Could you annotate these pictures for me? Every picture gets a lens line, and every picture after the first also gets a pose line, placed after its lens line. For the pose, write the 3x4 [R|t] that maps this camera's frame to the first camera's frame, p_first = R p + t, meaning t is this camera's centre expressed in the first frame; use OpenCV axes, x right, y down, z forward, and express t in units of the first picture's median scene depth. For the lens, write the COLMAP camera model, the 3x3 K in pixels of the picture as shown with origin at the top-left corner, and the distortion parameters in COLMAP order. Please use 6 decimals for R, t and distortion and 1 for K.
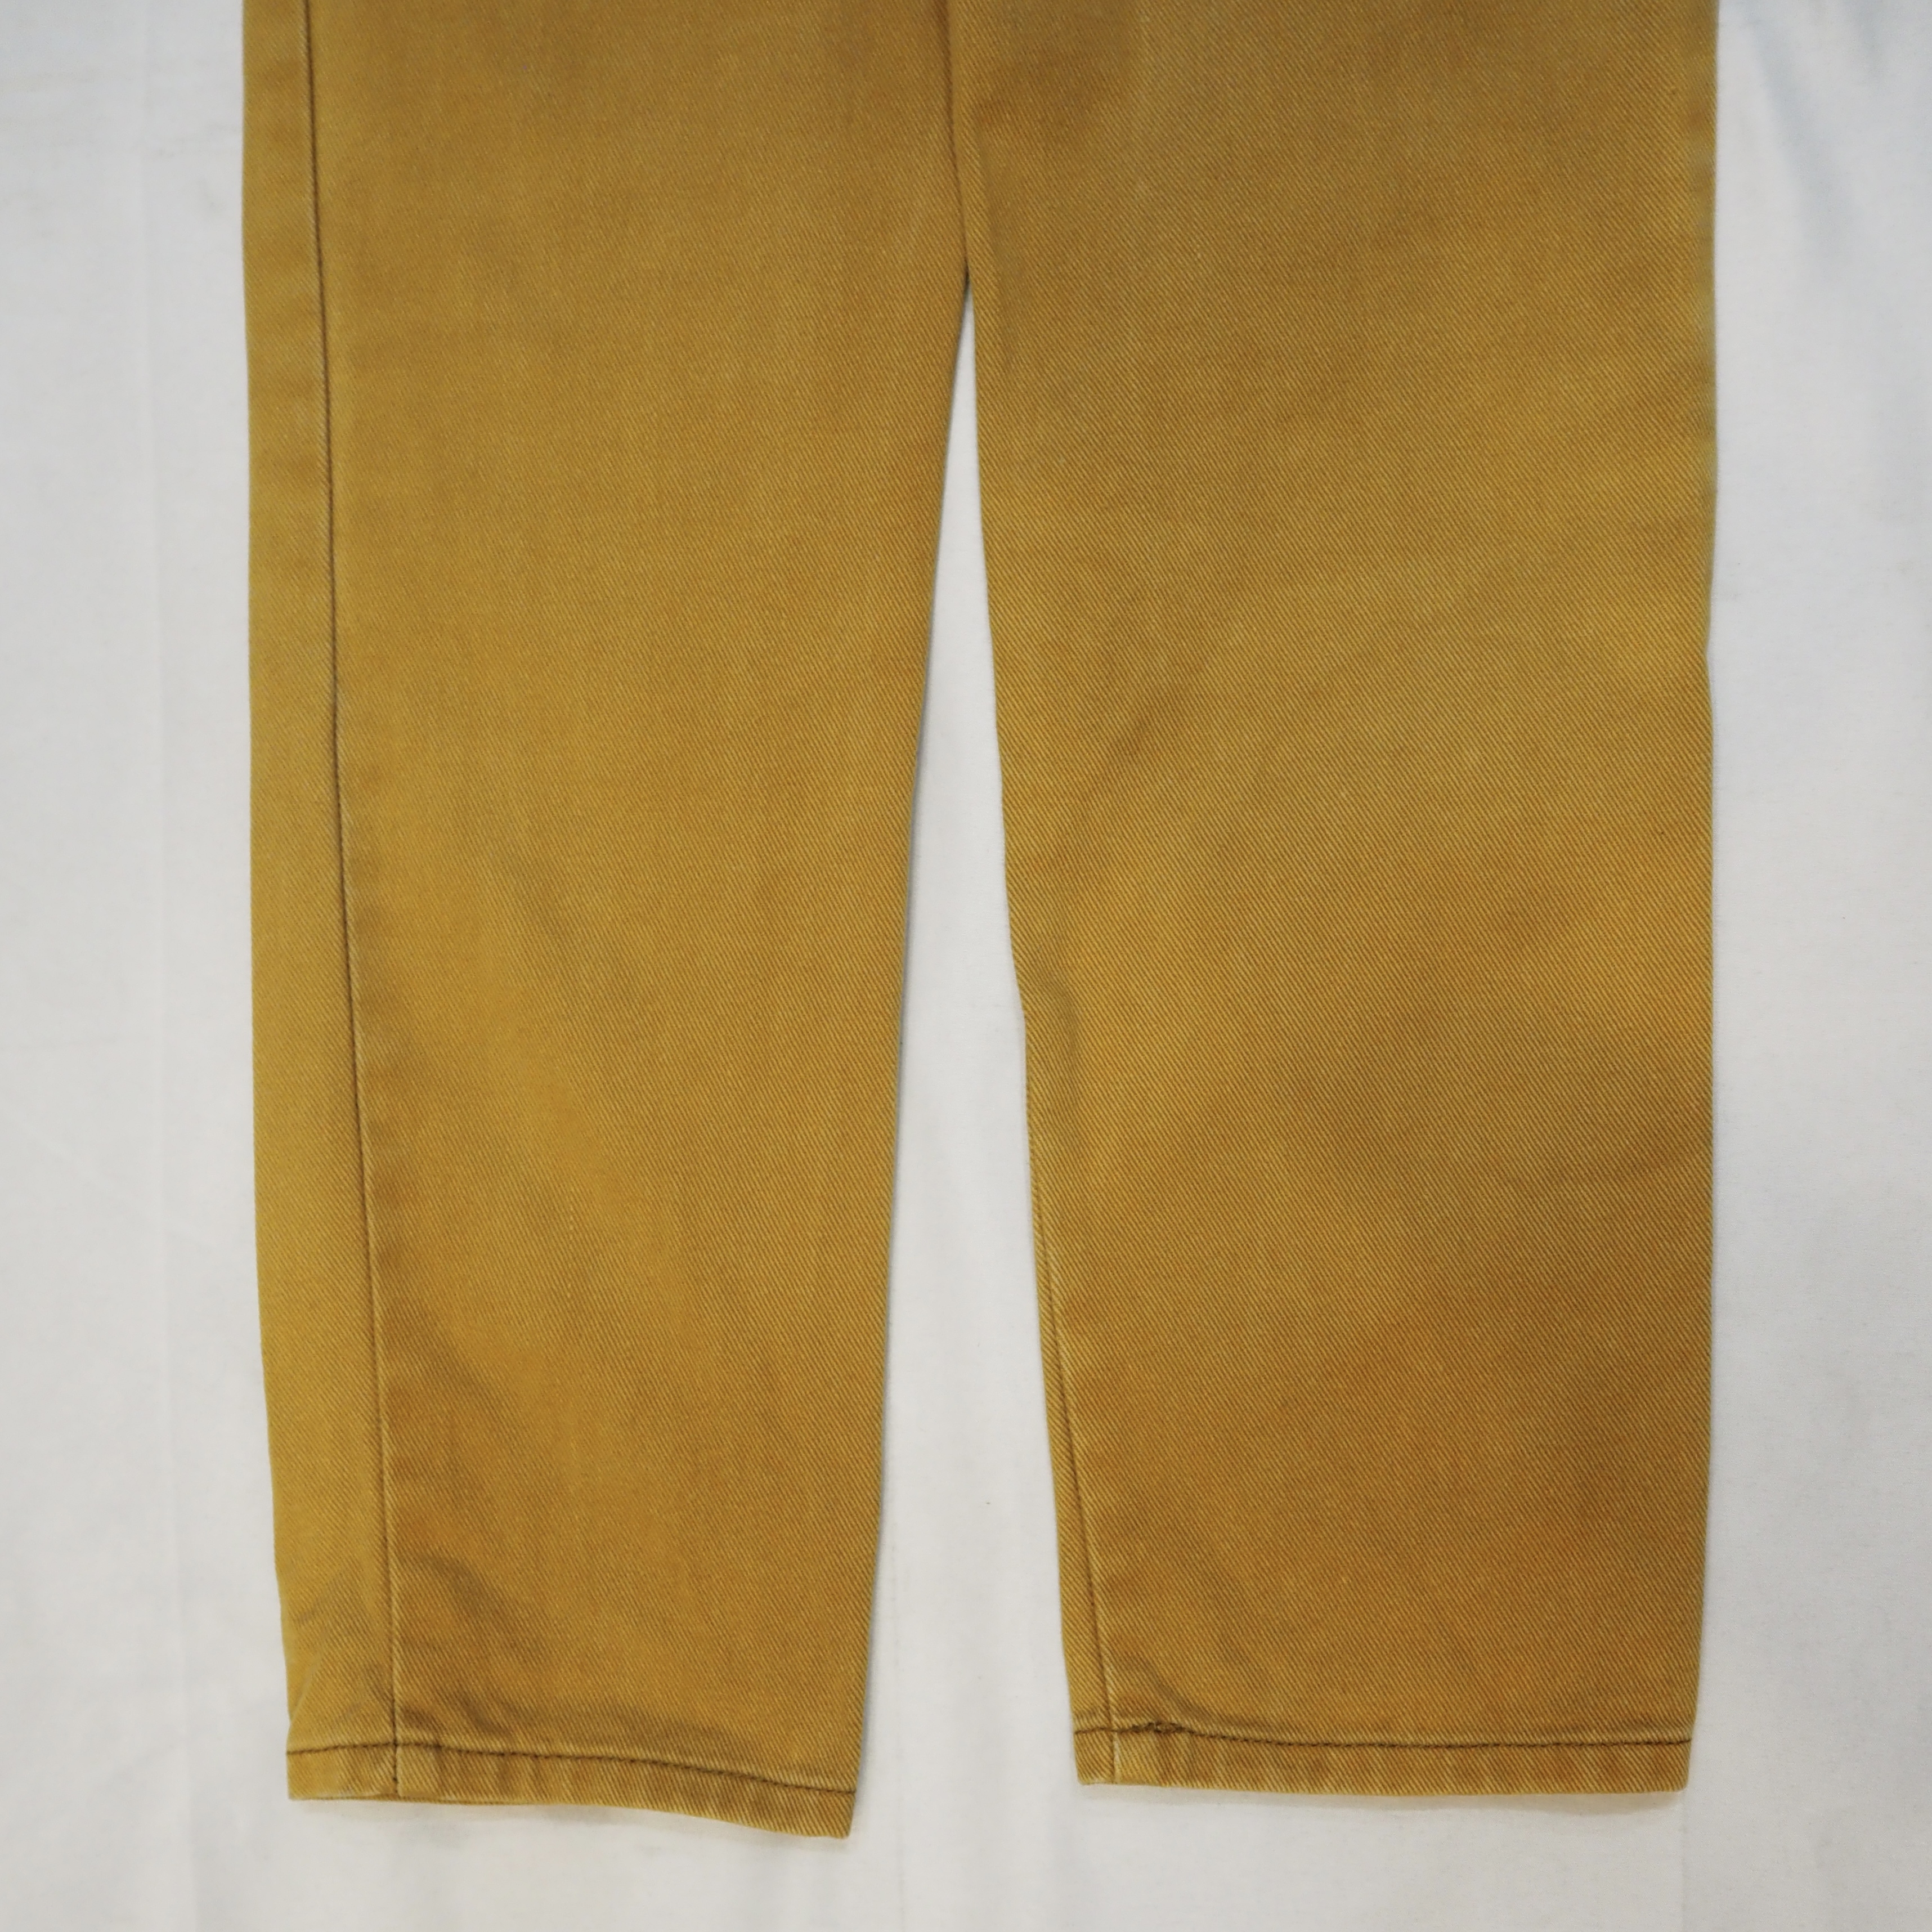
lens RADIAL K [[2398.8, 0, 965.2], [0, 2398.8, 981.2], [0, 0, 1]] dist [-0.026714, 0.000000]
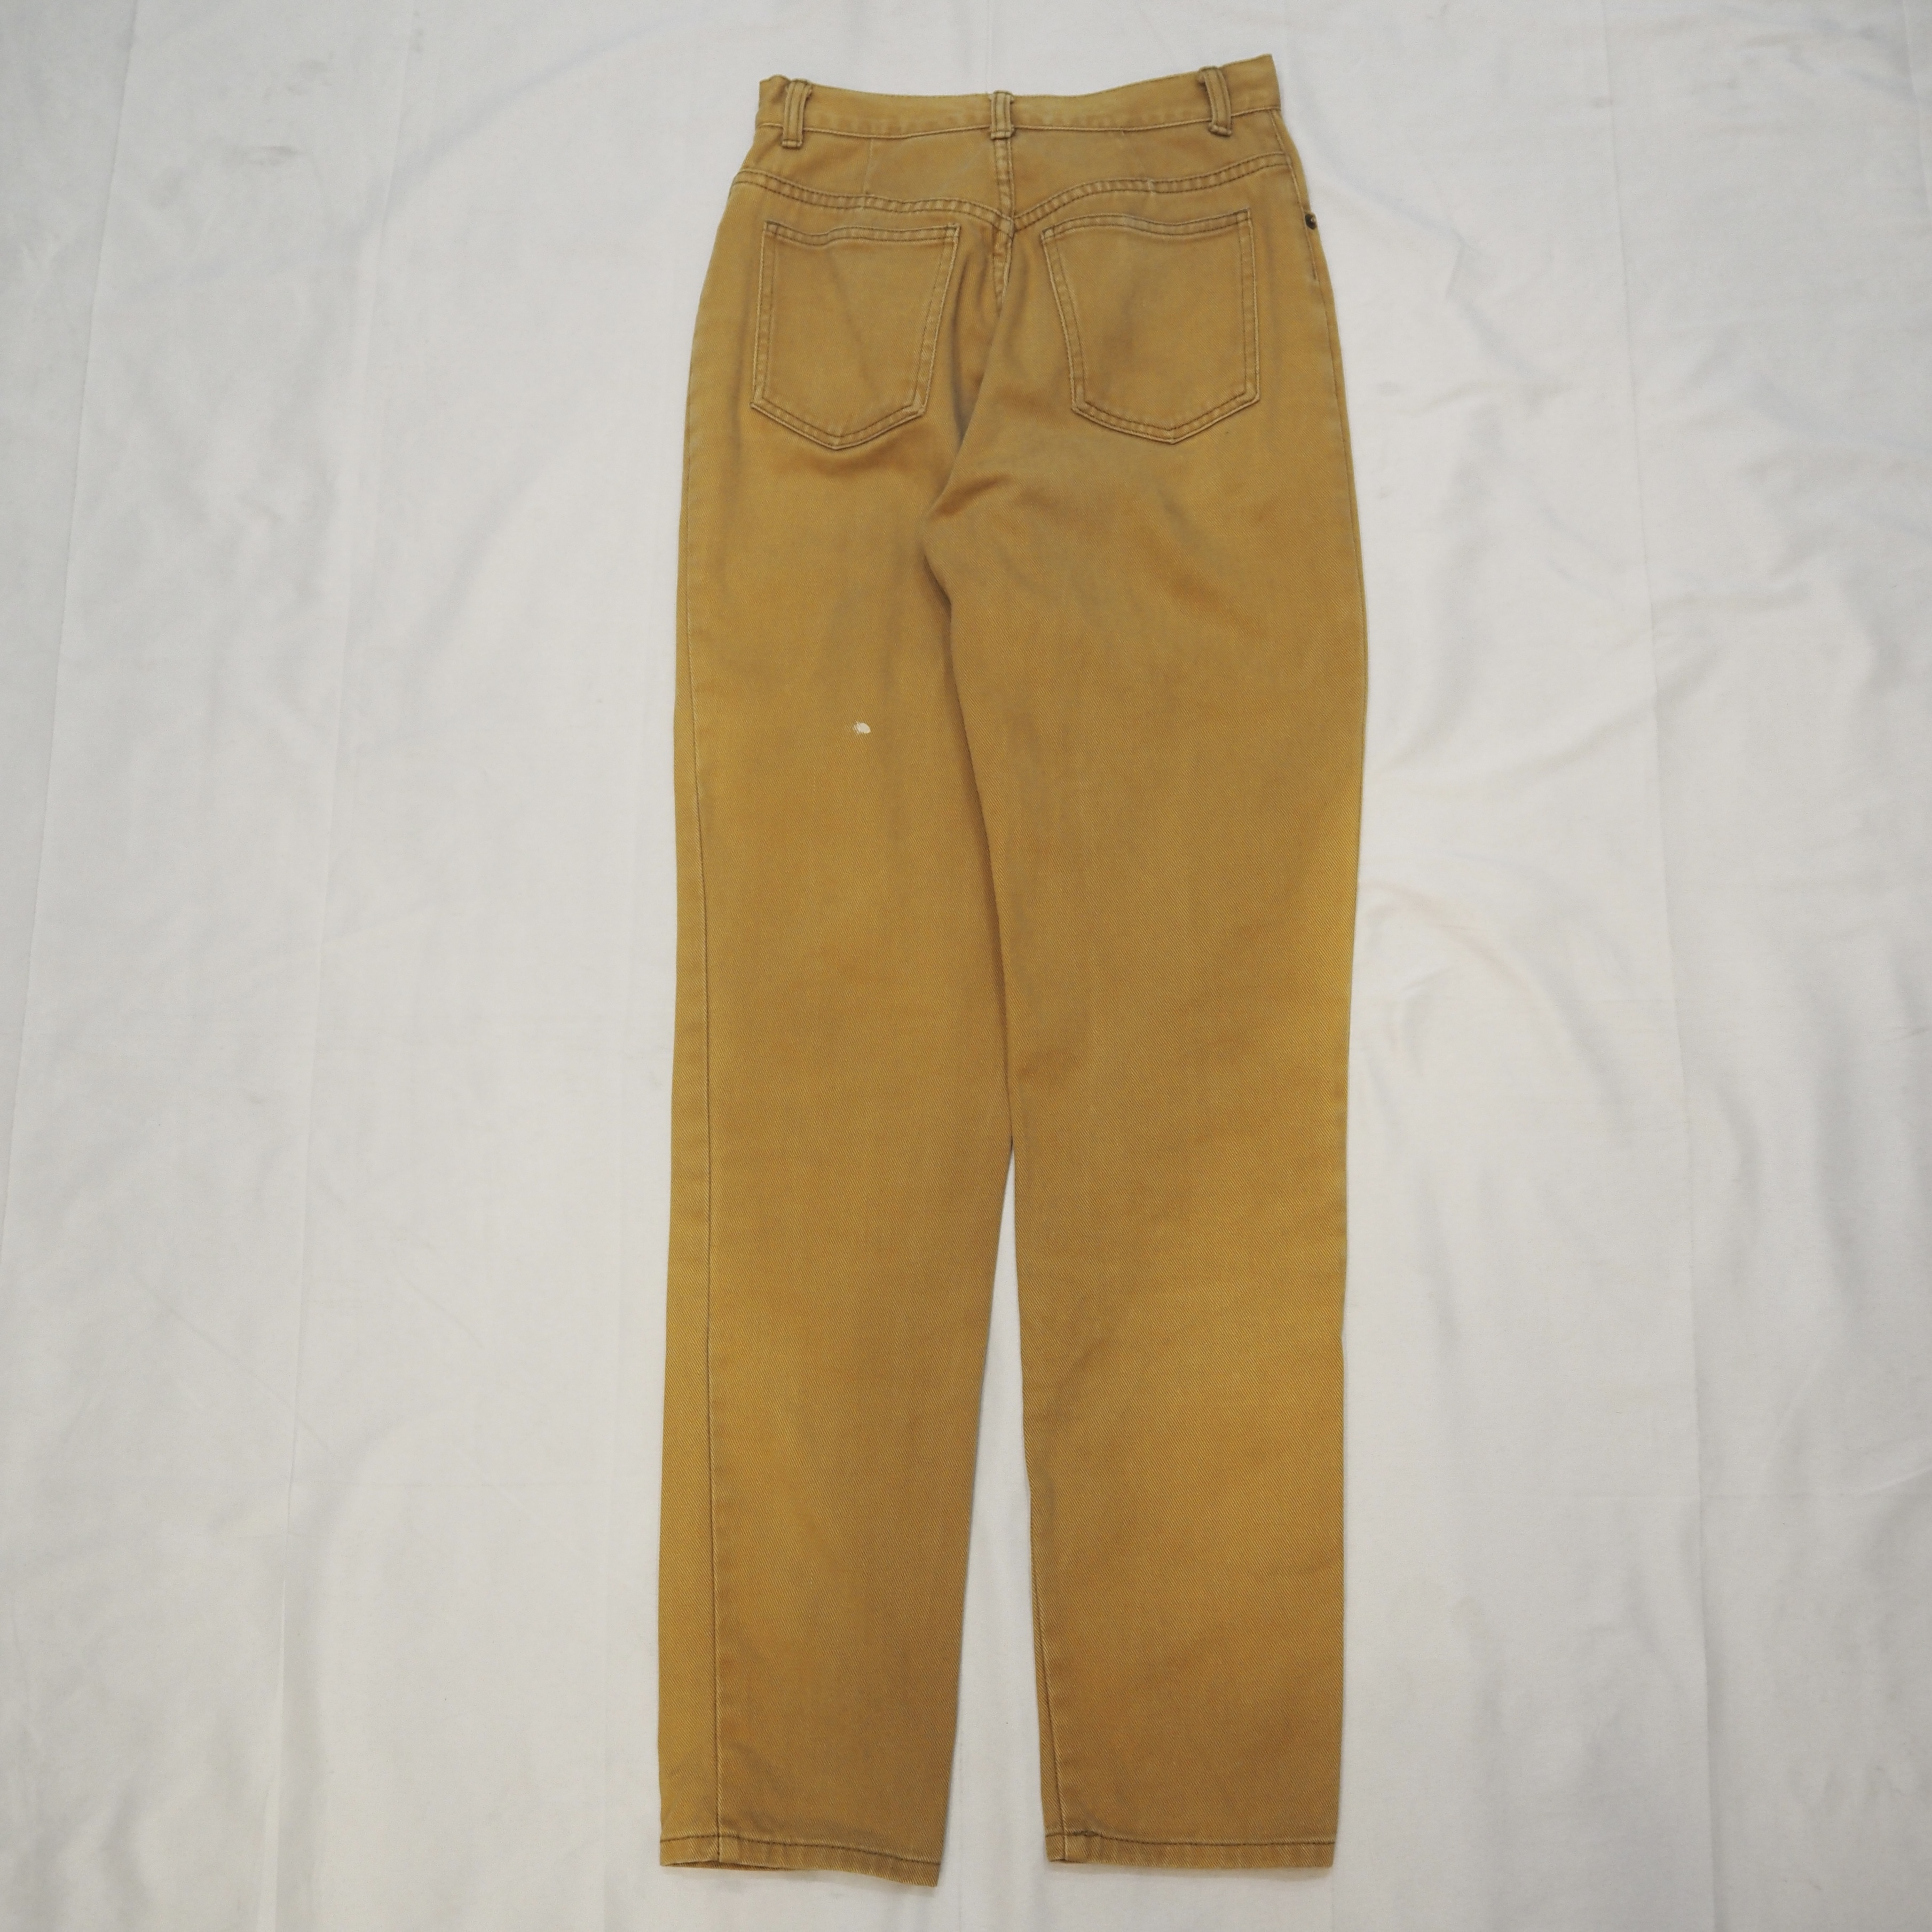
lens RADIAL K [[2398.8, 0, 966.0], [0, 2398.8, 957.6], [0, 0, 1]] dist [-0.026714, 0.000000]
pose [[0.999642, 0.026685, -0.001828, -0.041719], [-0.026682, 0.990068, -0.138037, -0.158448], [-0.001873, 0.138037, 0.990425, -1.191592]]
